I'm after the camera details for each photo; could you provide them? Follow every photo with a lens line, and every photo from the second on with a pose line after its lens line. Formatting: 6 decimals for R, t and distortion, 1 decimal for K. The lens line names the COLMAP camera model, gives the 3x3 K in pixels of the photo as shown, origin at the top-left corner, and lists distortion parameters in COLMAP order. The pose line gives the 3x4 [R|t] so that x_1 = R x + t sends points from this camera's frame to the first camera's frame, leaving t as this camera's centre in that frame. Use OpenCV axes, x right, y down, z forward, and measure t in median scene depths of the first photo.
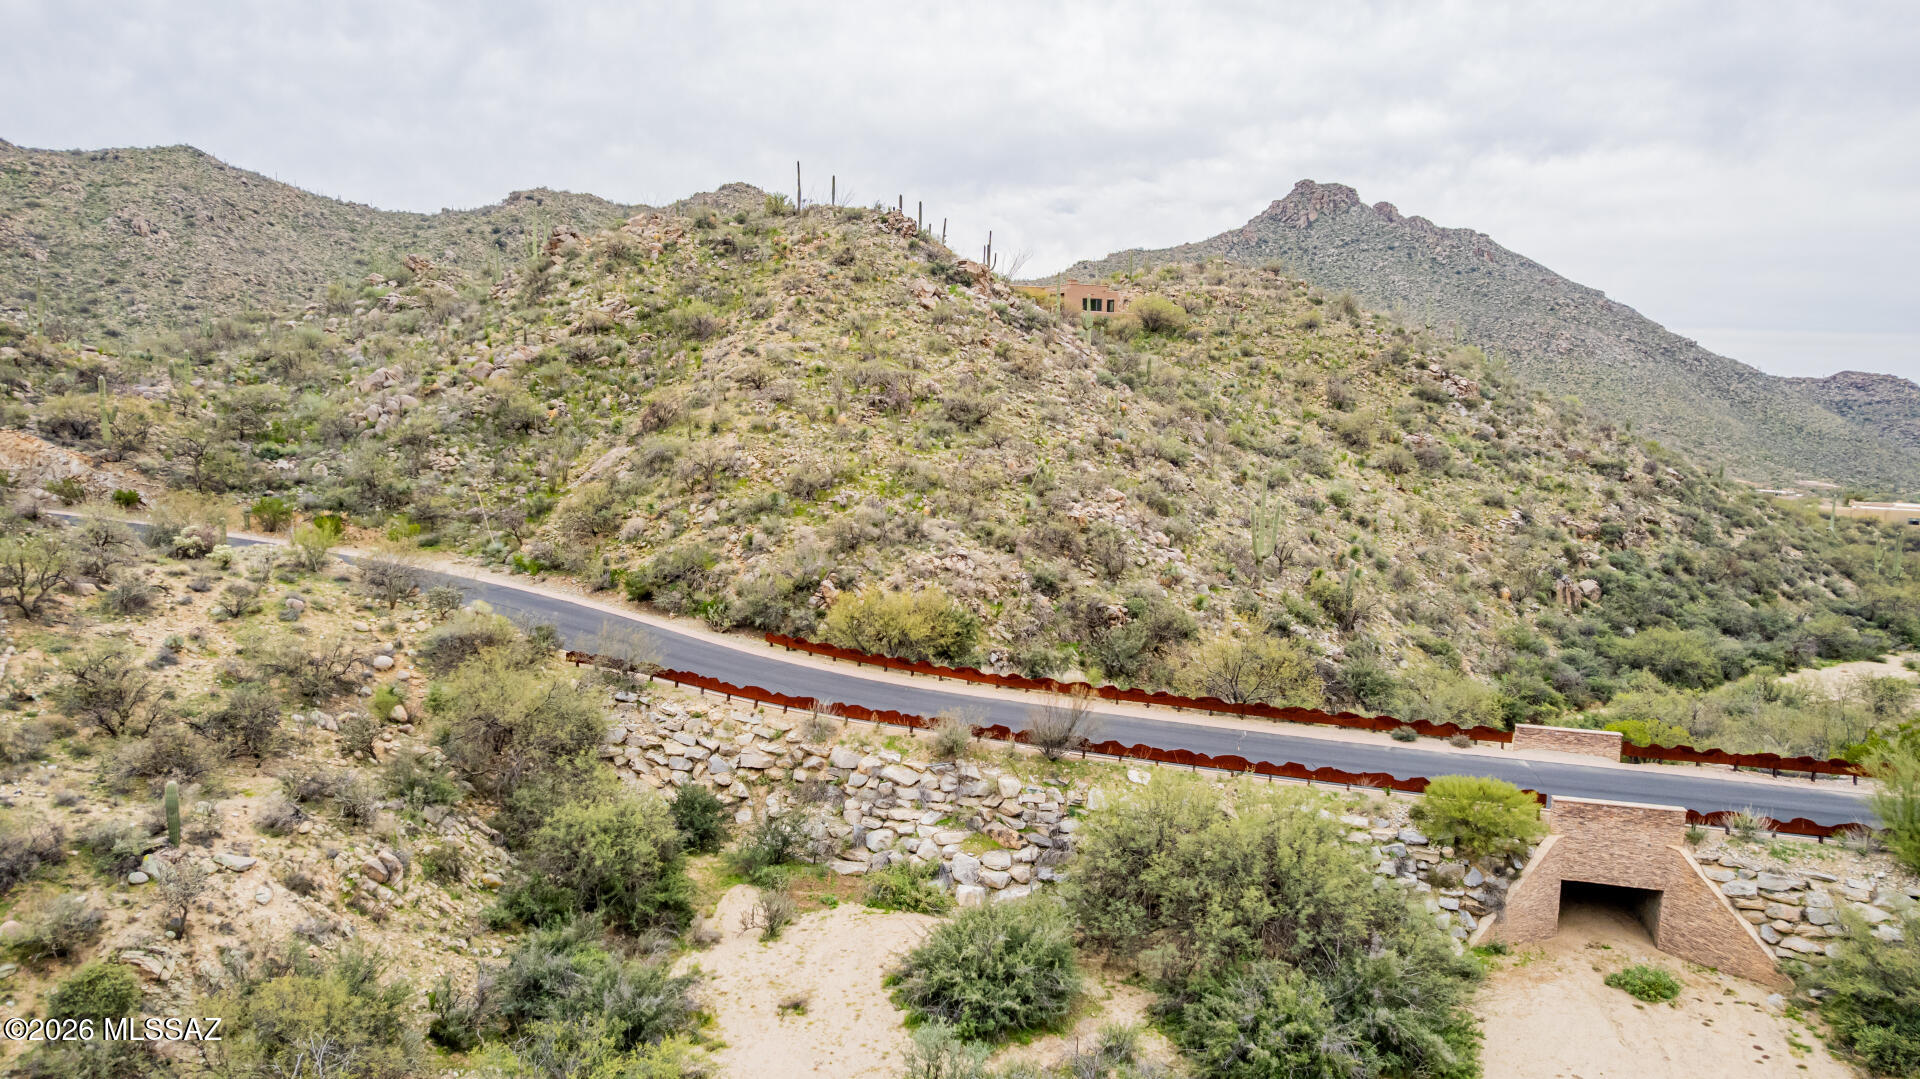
lens RADIAL K [[1223.3, 0, 957.6], [0, 1223.3, 534.2], [0, 0, 1]] dist [-0.085314, 0.076302]
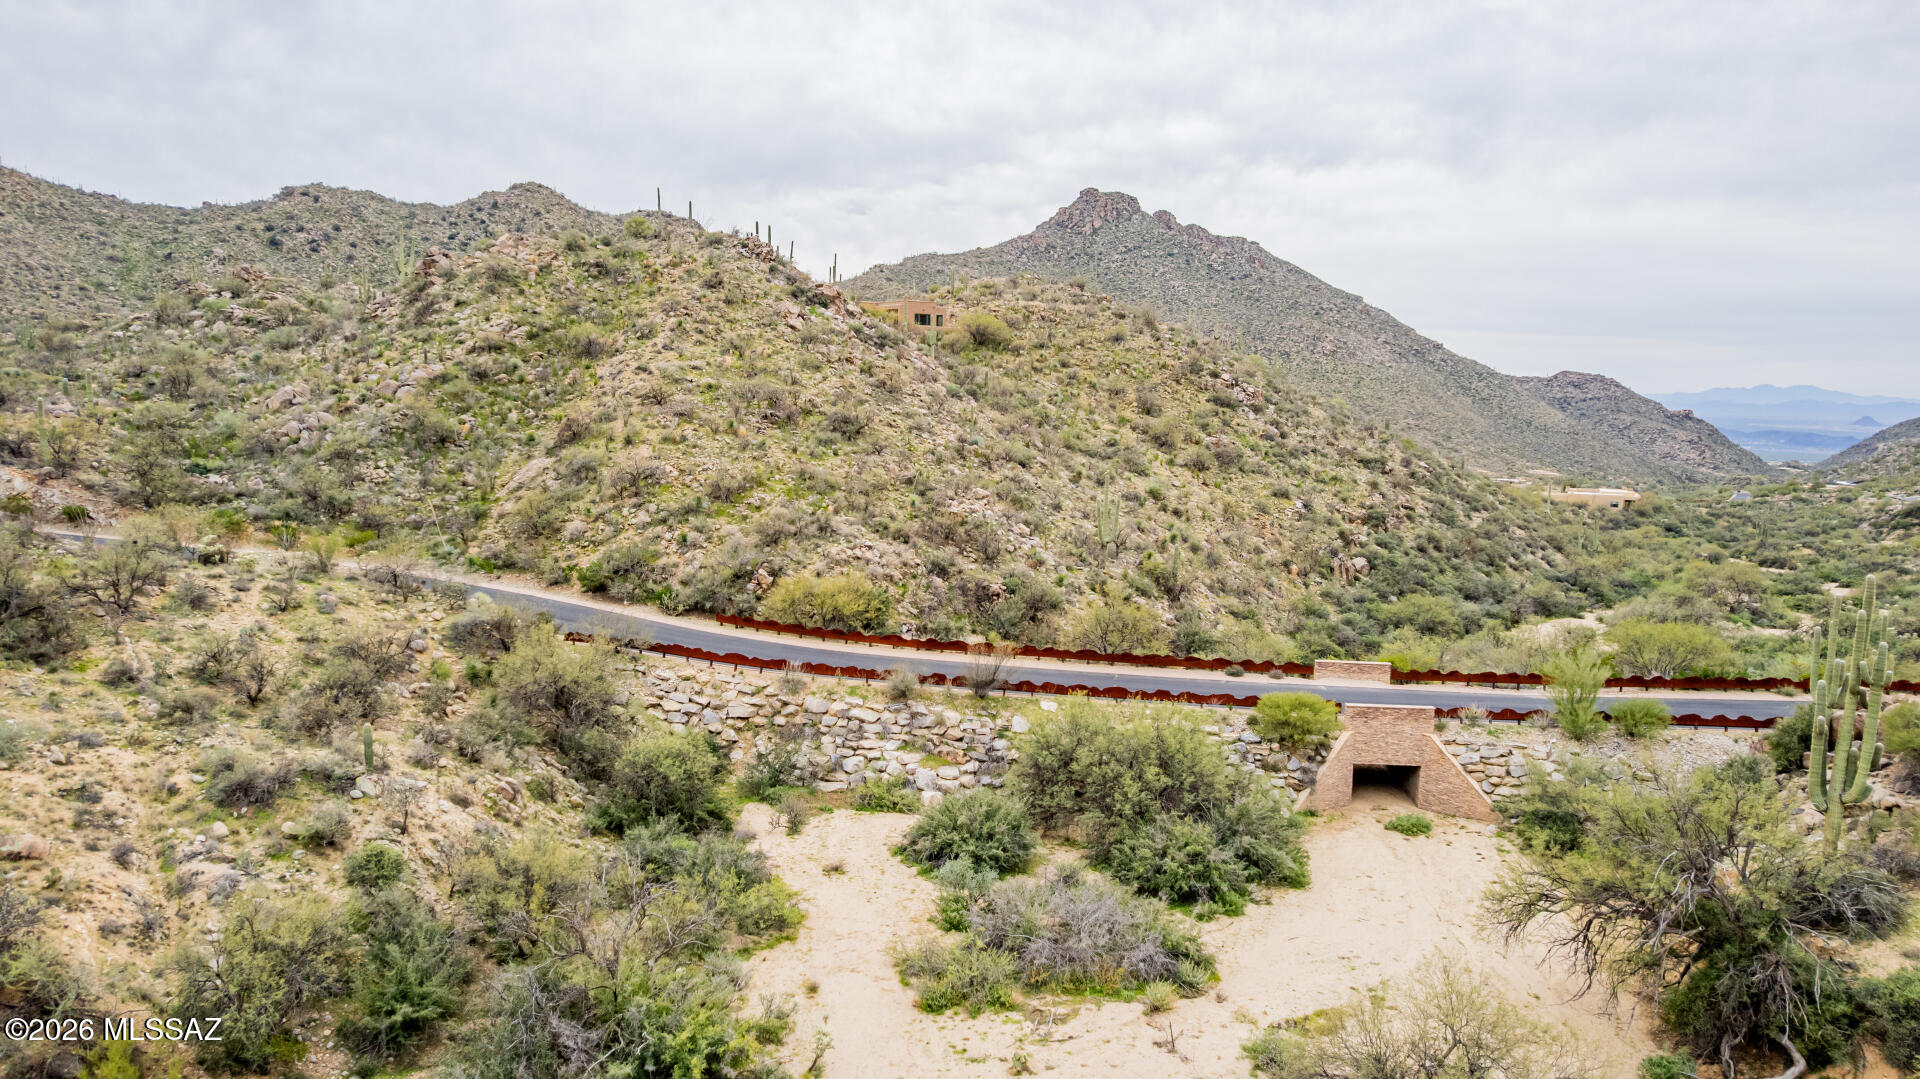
lens RADIAL K [[1223.3, 0, 957.6], [0, 1223.3, 534.2], [0, 0, 1]] dist [-0.085314, 0.076302]
pose [[0.985625, -0.023444, 0.167311, -0.079497], [0.023478, 0.999723, 0.001776, 0.004058], [-0.167306, 0.002177, 0.985903, -0.138378]]
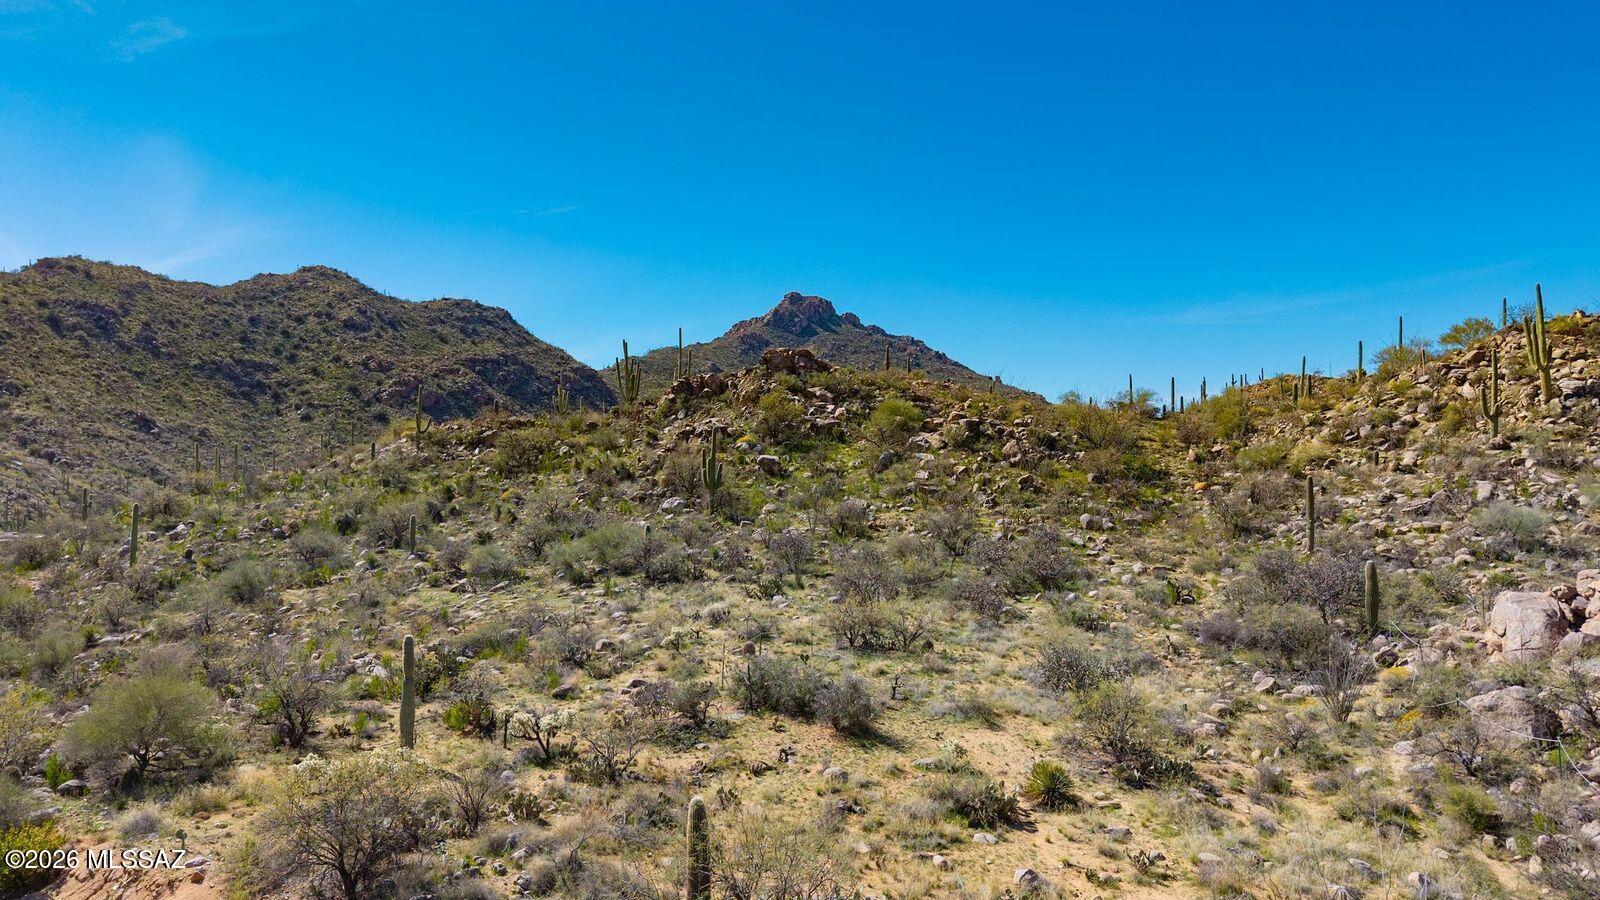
lens RADIAL K [[1059.6, 0, 800.0], [0, 1059.6, 450.0], [0, 0, 1]] dist [0.045472, -0.026934]
pose [[0.924446, -0.005367, 0.381276, -1.254247], [0.055490, 0.991151, -0.120588, -0.191923], [-0.377254, 0.132634, 0.916563, 0.886339]]
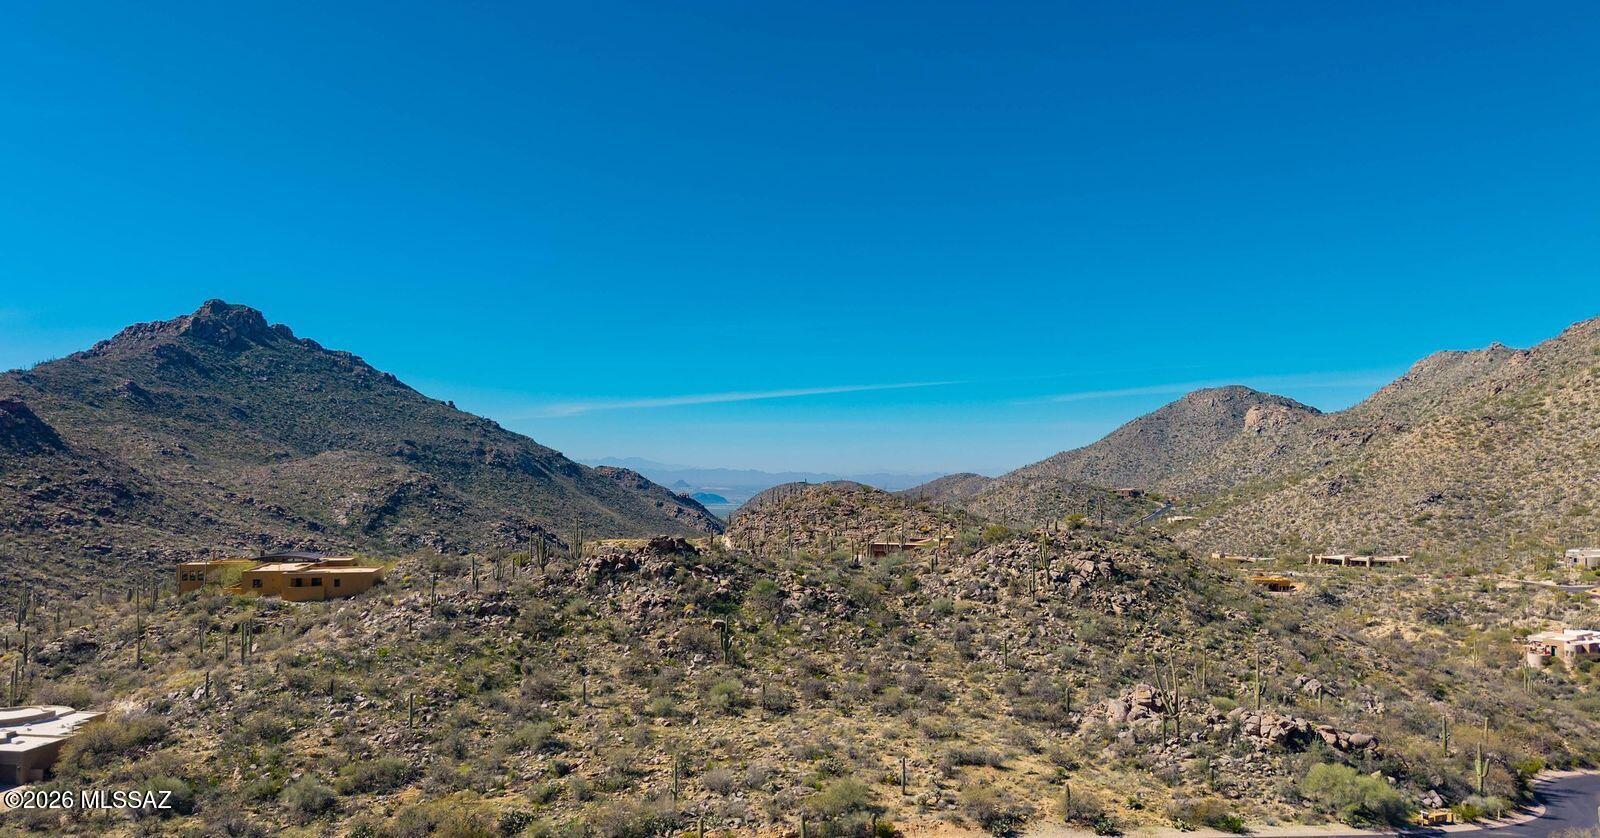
lens RADIAL K [[1064.4, 0, 799.6], [0, 1064.4, 451.7], [0, 0, 1]] dist [0.026908, -0.005323]
pose [[0.588639, -0.000315, 0.808396, -2.159450], [0.104767, 0.991596, -0.075900, -0.414276], [-0.801578, 0.129371, 0.583726, 0.646182]]
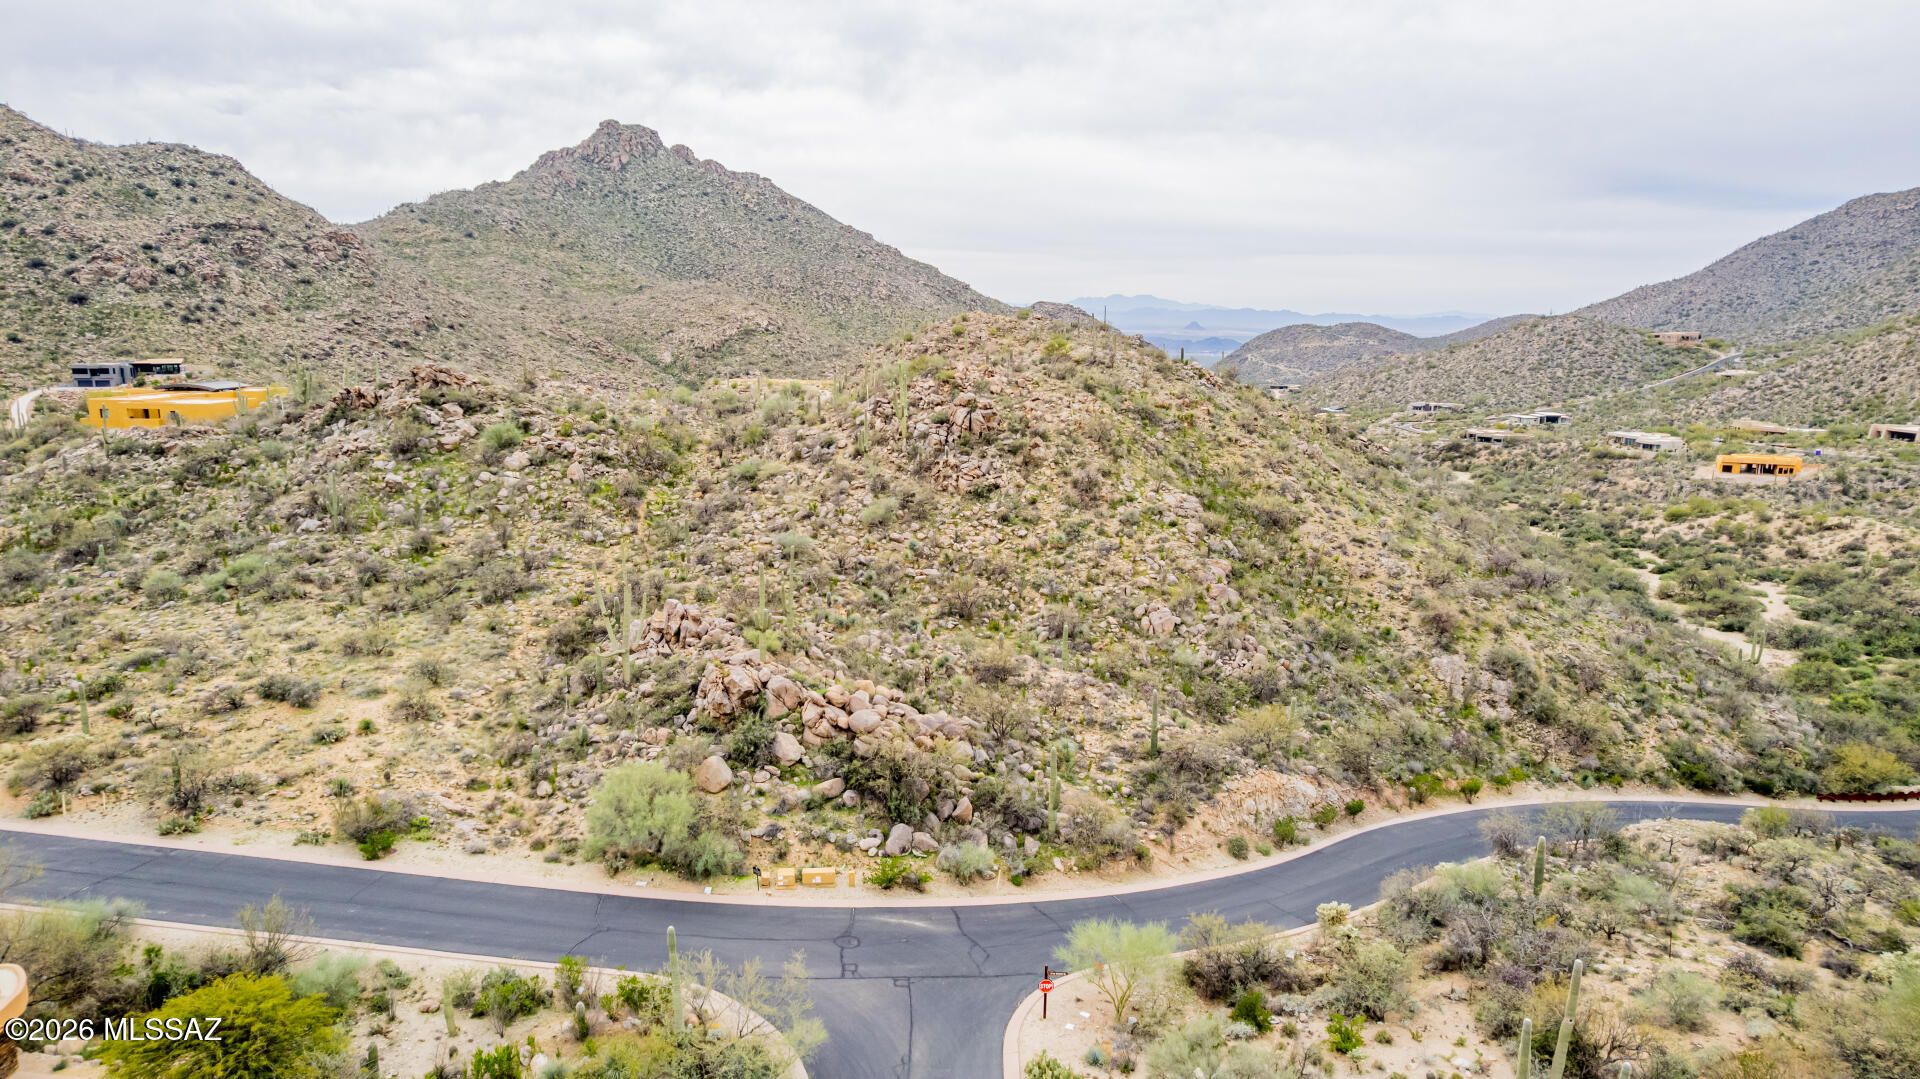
lens RADIAL K [[1223.3, 0, 957.6], [0, 1223.3, 534.2], [0, 0, 1]] dist [-0.085314, 0.076302]
pose [[0.805838, -0.121383, 0.579561, -1.219550], [0.082269, 0.992222, 0.093421, -0.304136], [-0.586393, -0.027602, 0.809556, 0.253947]]
